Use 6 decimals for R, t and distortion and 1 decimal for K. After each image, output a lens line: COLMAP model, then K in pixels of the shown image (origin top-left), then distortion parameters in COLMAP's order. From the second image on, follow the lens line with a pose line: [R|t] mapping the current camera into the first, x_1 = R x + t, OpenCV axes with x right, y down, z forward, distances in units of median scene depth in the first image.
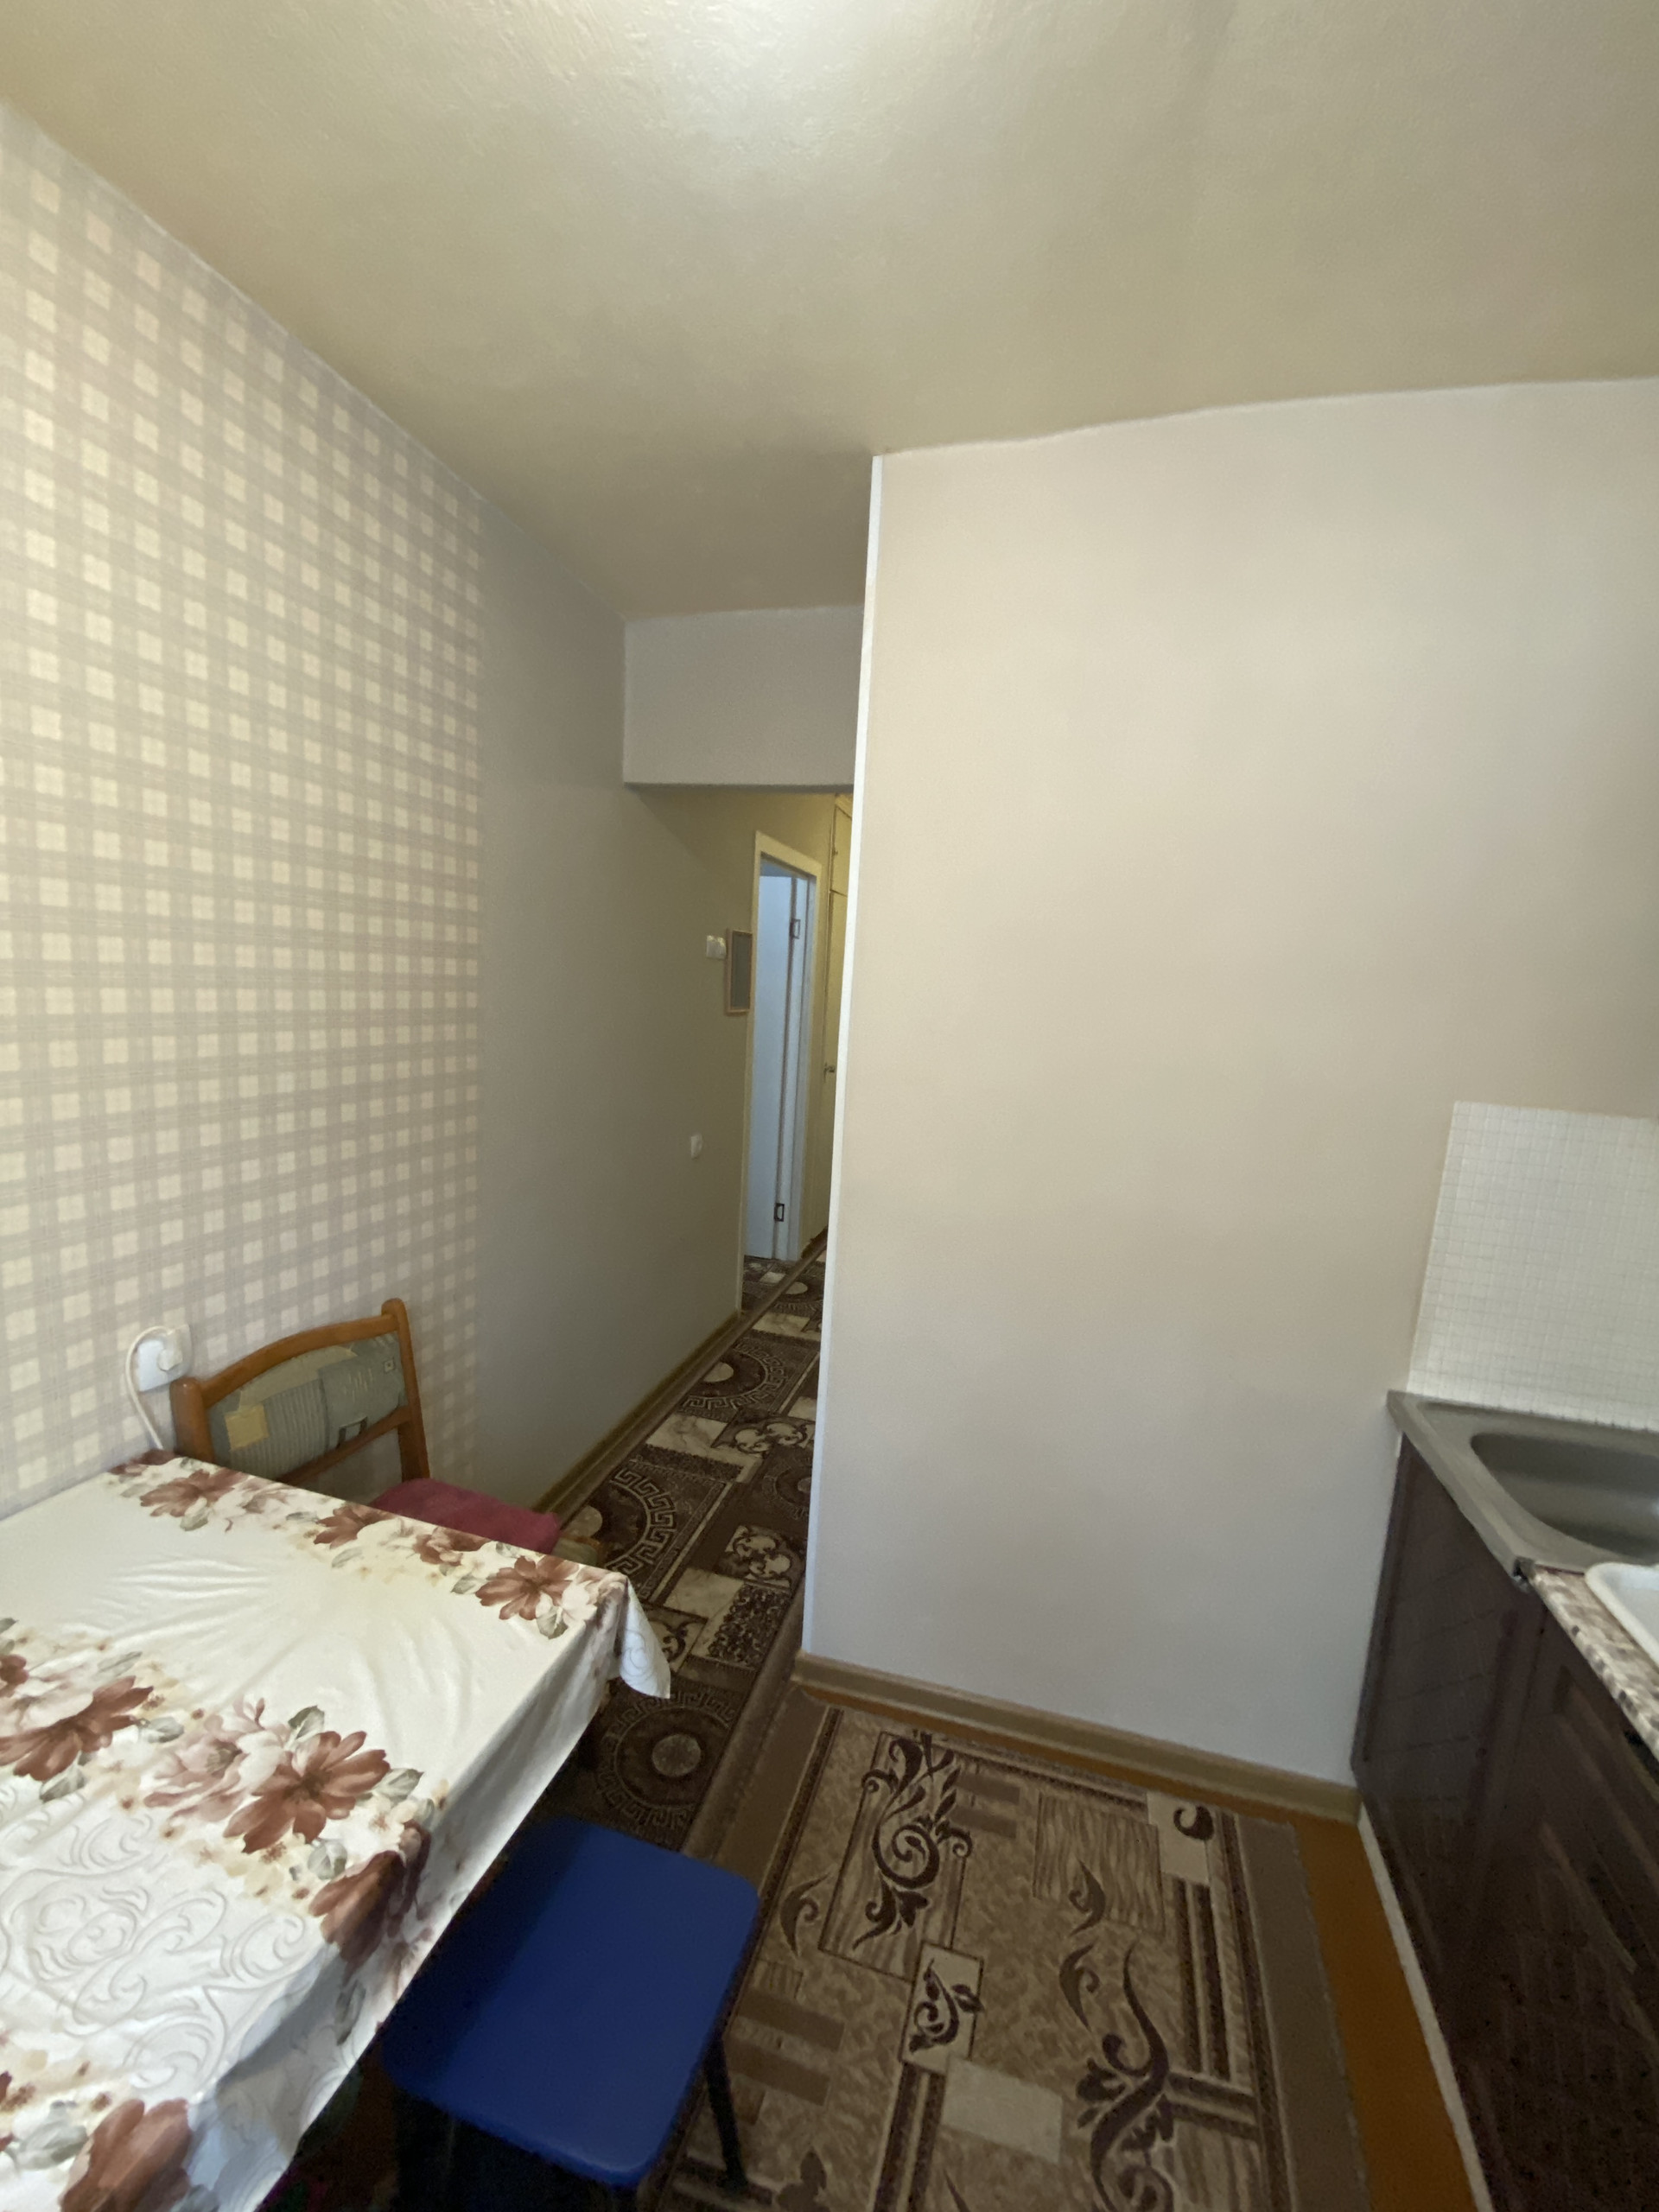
lens RADIAL K [[906.3, 0, 829.5], [0, 906.3, 1106.0], [0, 0, 1]] dist [0.000153, -0.016552]
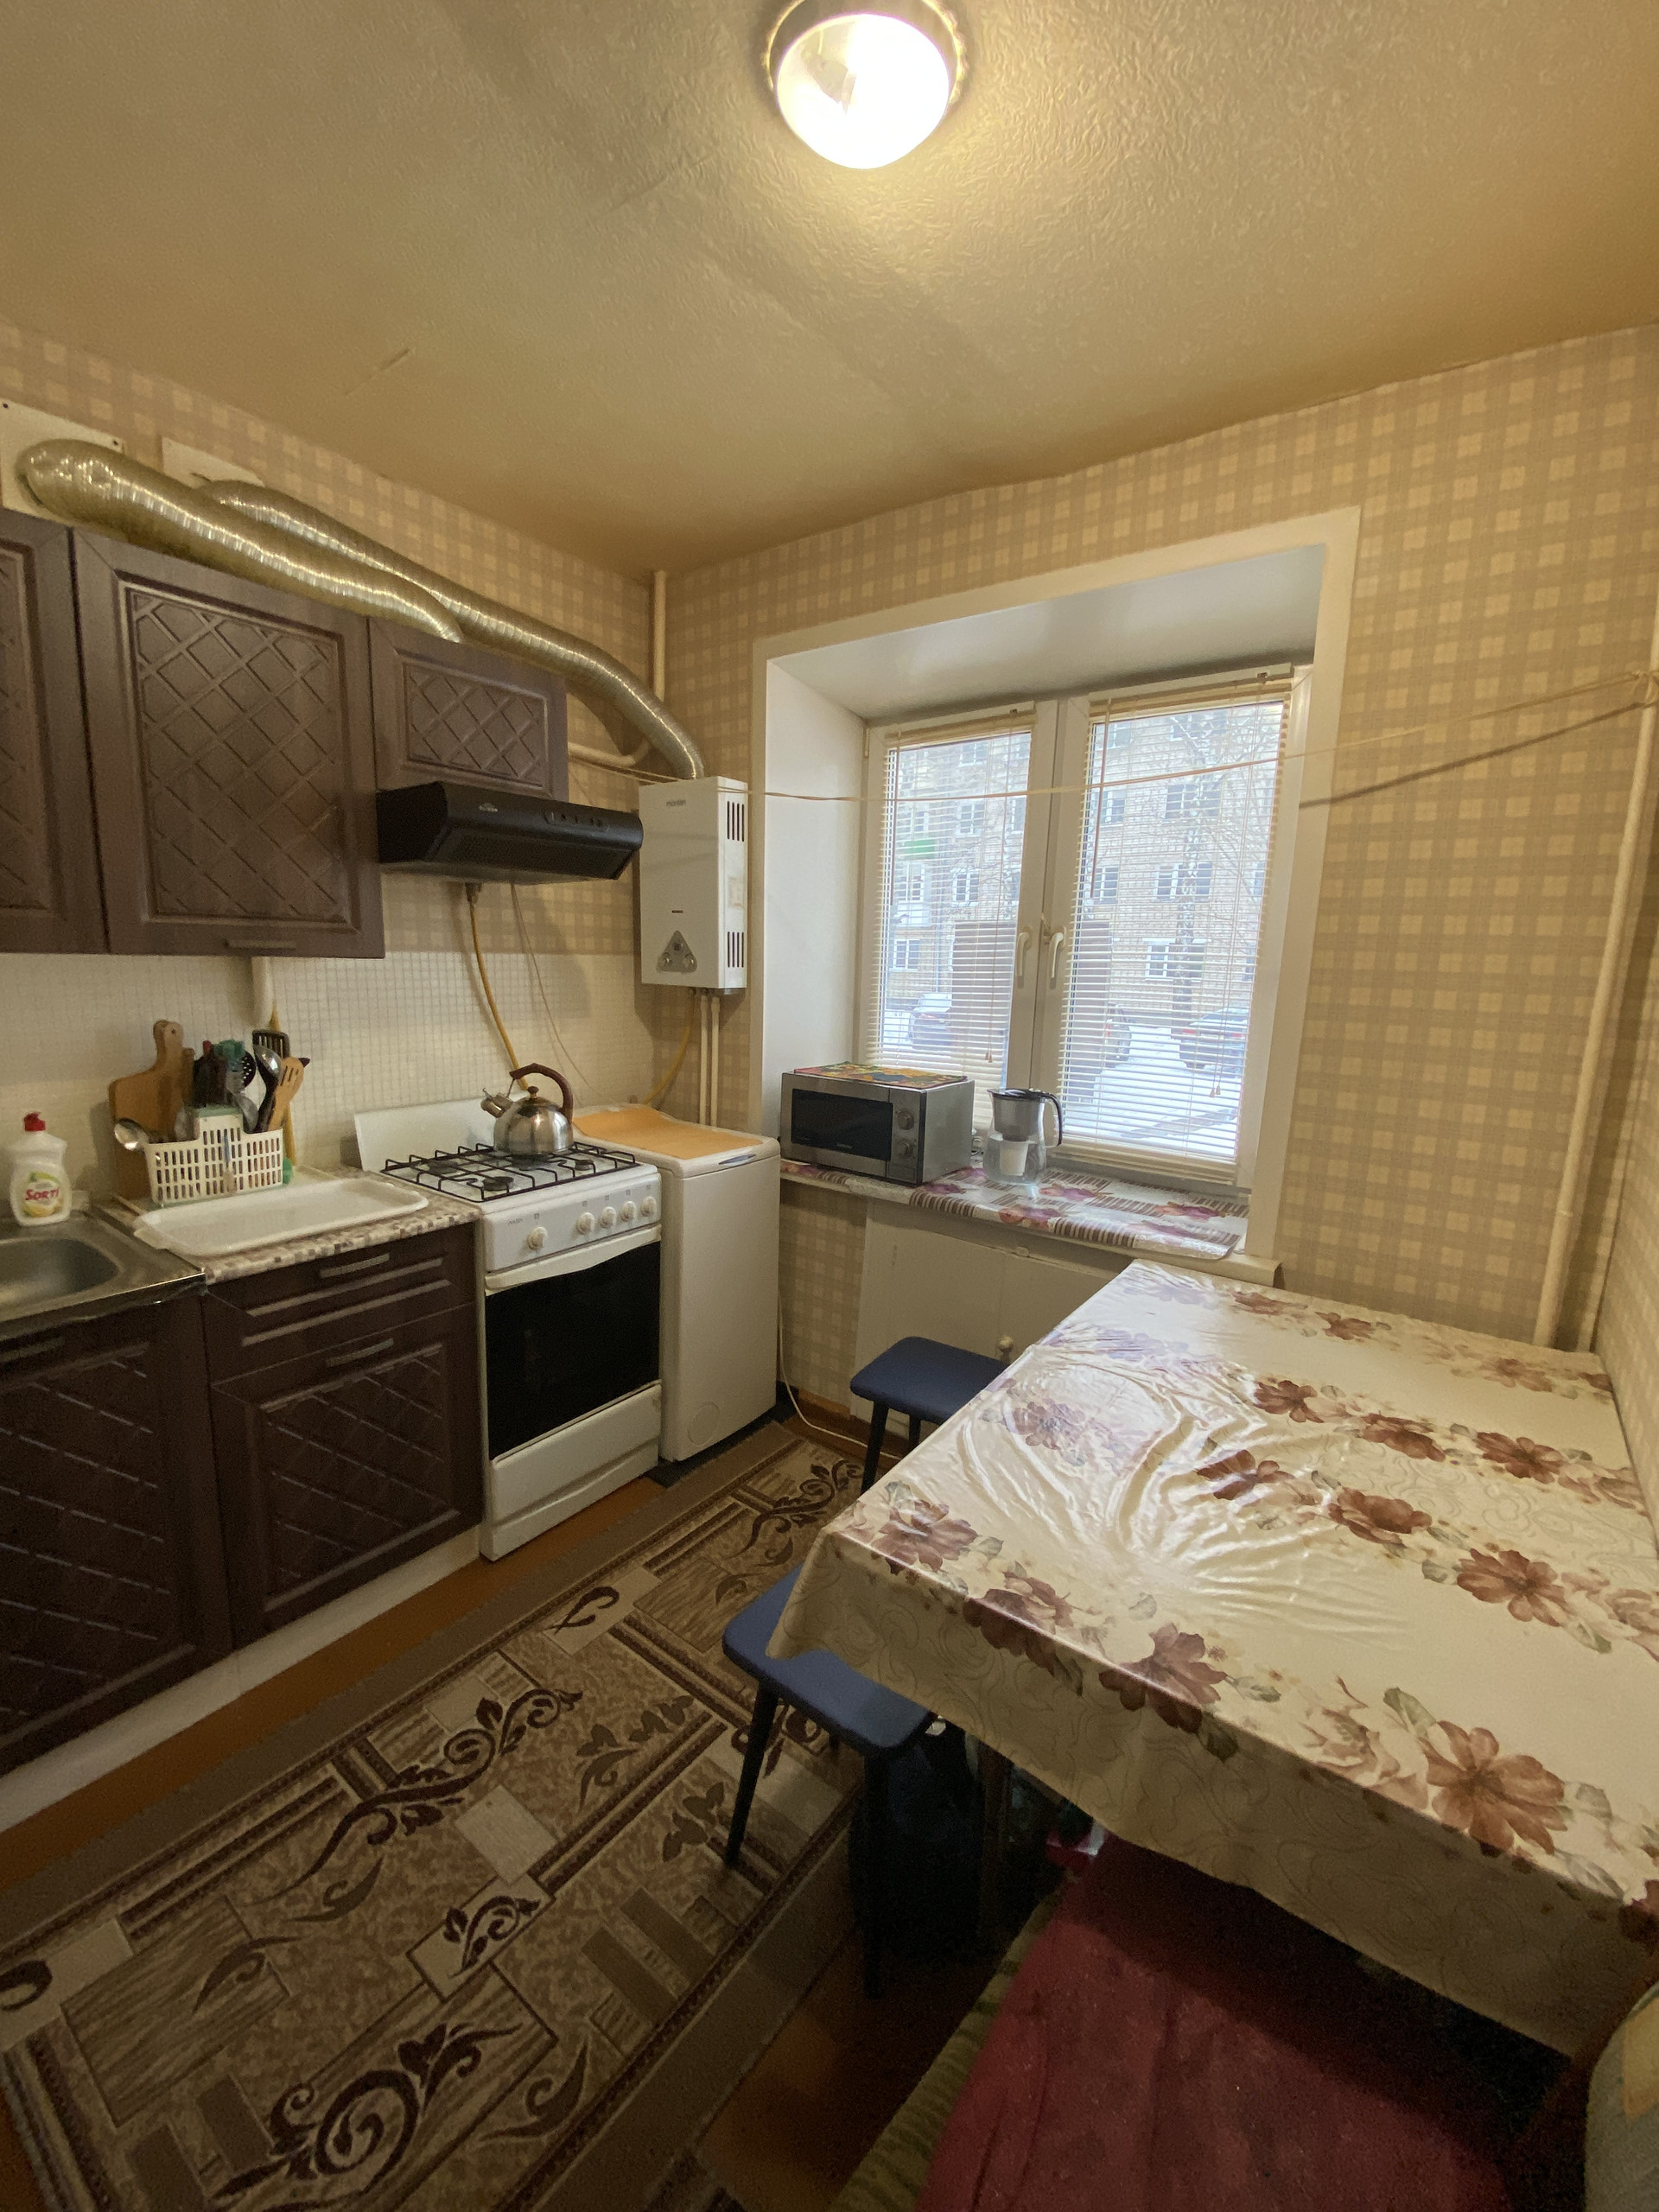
lens RADIAL K [[906.3, 0, 829.5], [0, 906.3, 1106.0], [0, 0, 1]] dist [0.000153, -0.016552]
pose [[-0.934765, -0.146629, 0.323595, -0.421841], [-0.041309, 0.949535, 0.310930, -0.155566], [-0.352856, 0.277279, -0.893649, 1.537590]]
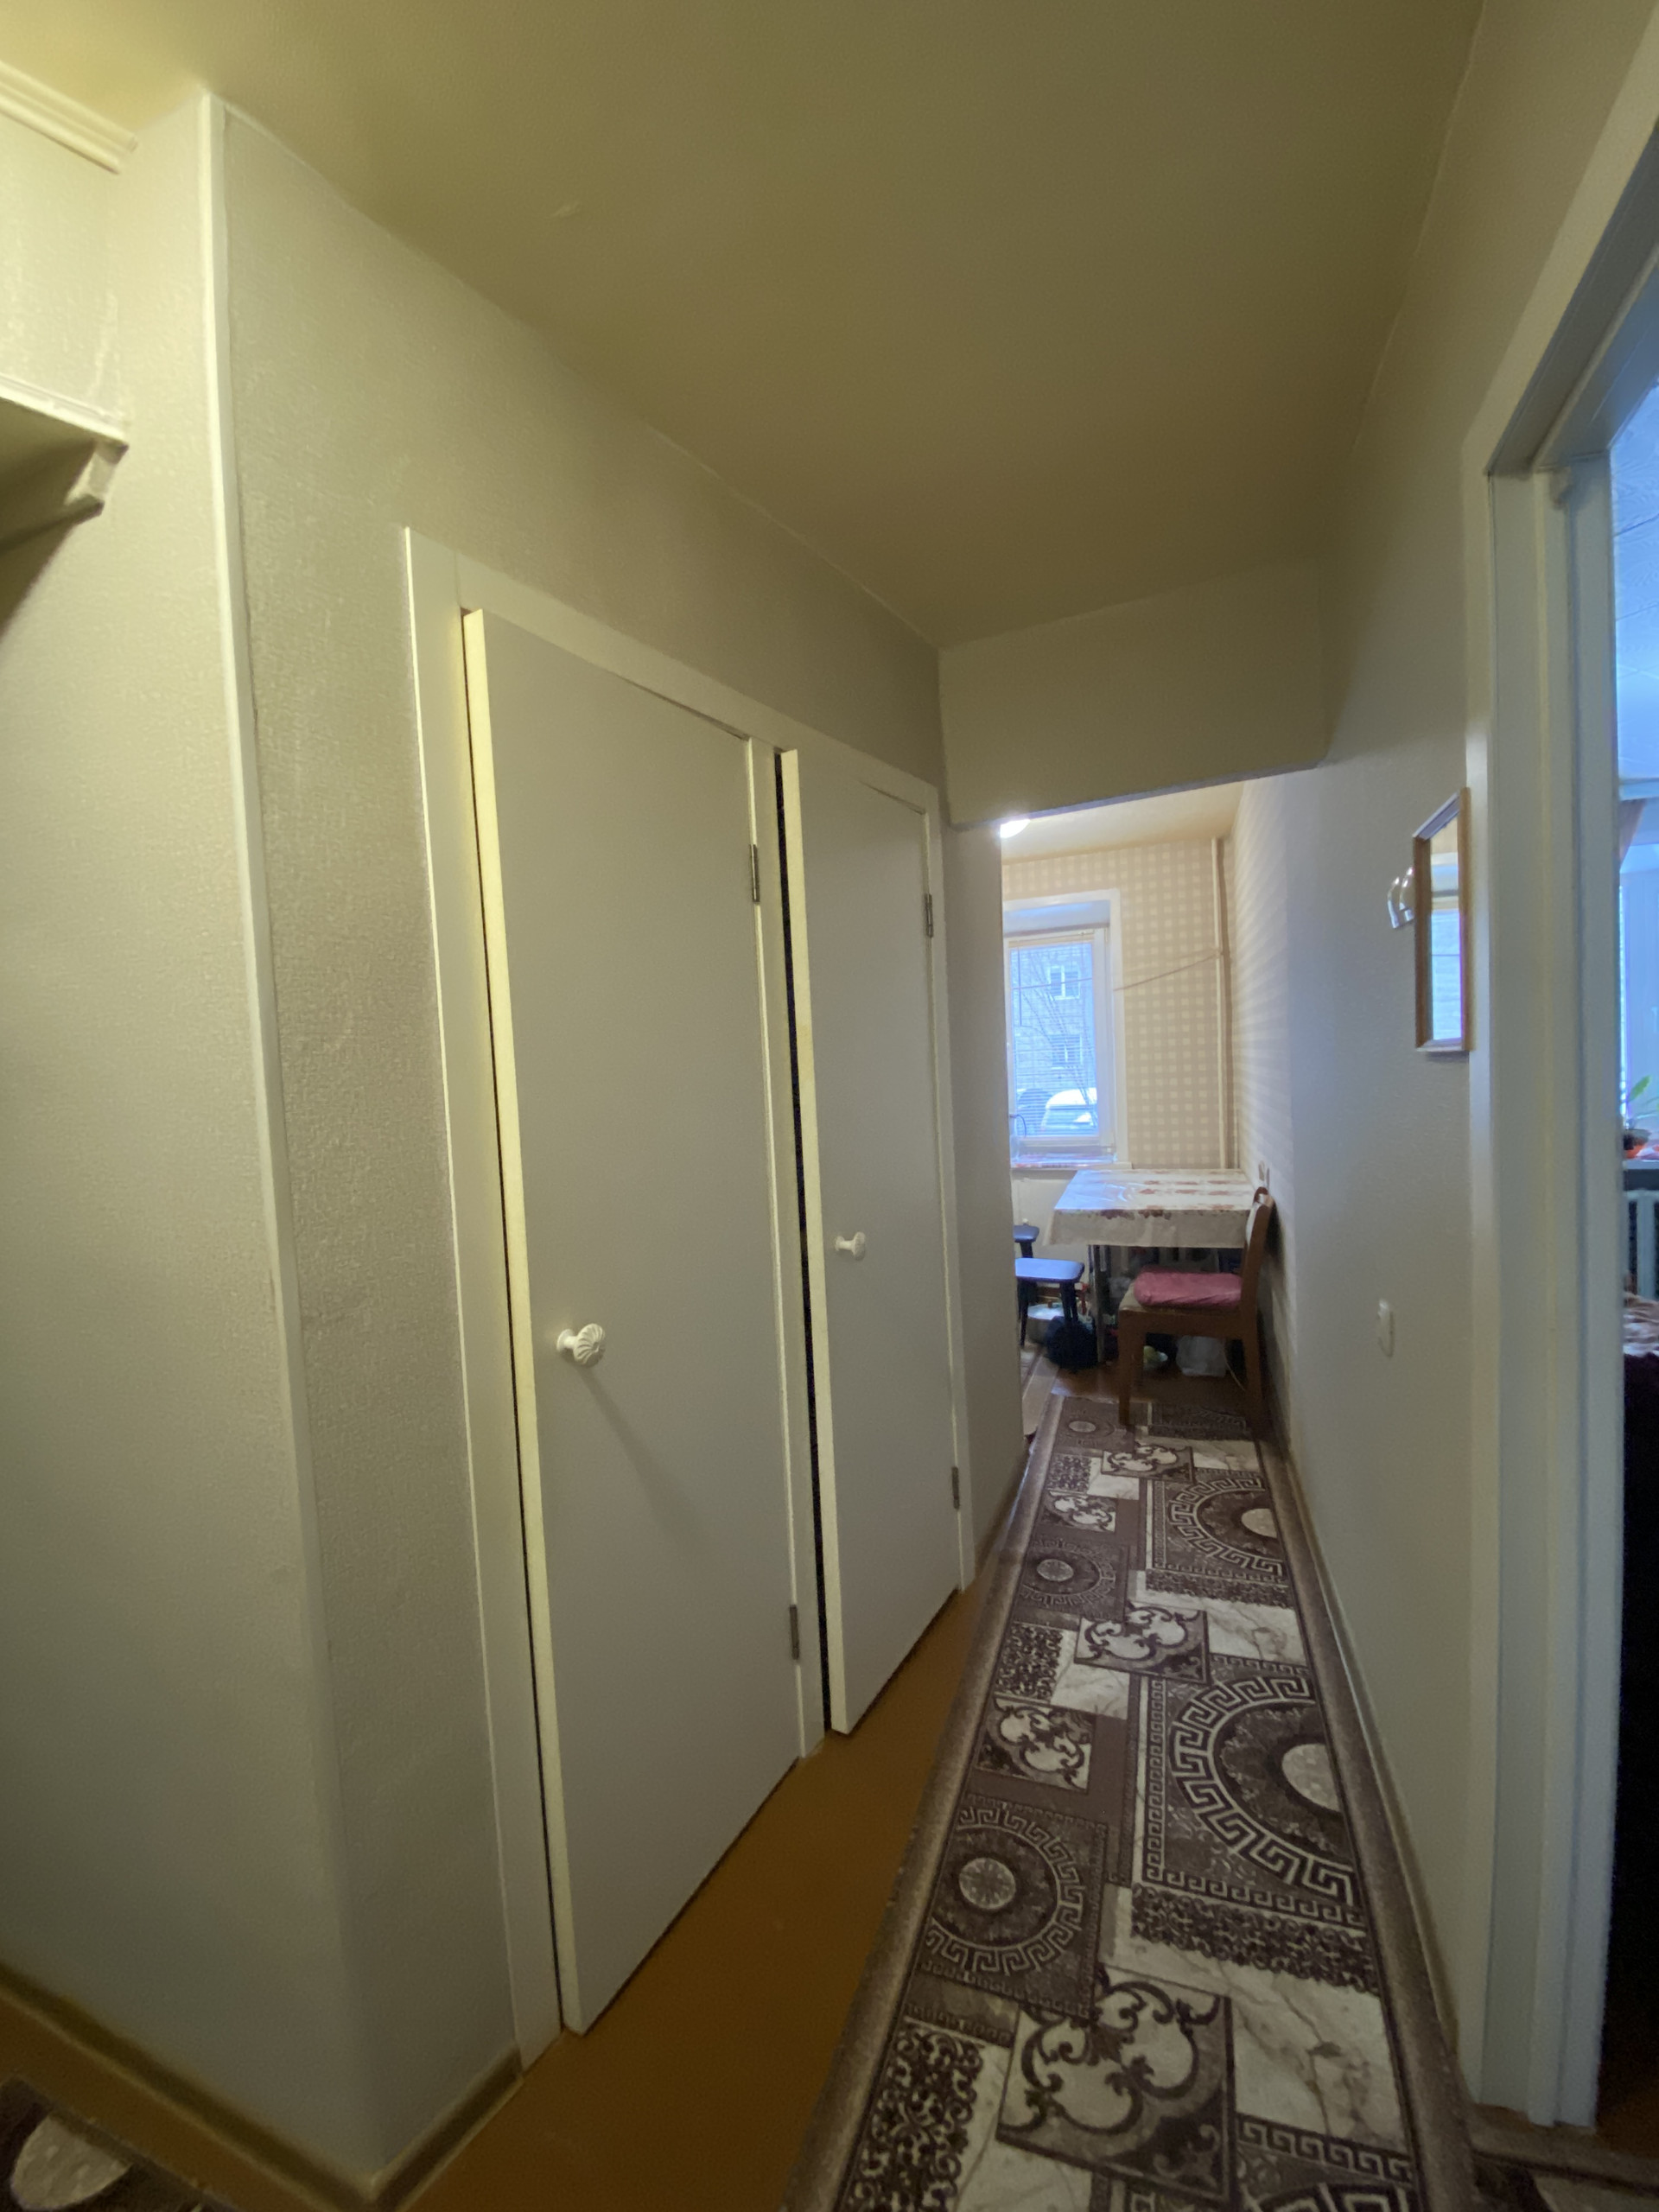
lens RADIAL K [[906.3, 0, 829.5], [0, 906.3, 1106.0], [0, 0, 1]] dist [0.000153, -0.016552]
pose [[-0.996679, -0.013846, 0.080247, 0.318615], [0.000733, 0.983874, 0.178863, -0.400938], [-0.081429, 0.178328, -0.980596, 3.886949]]
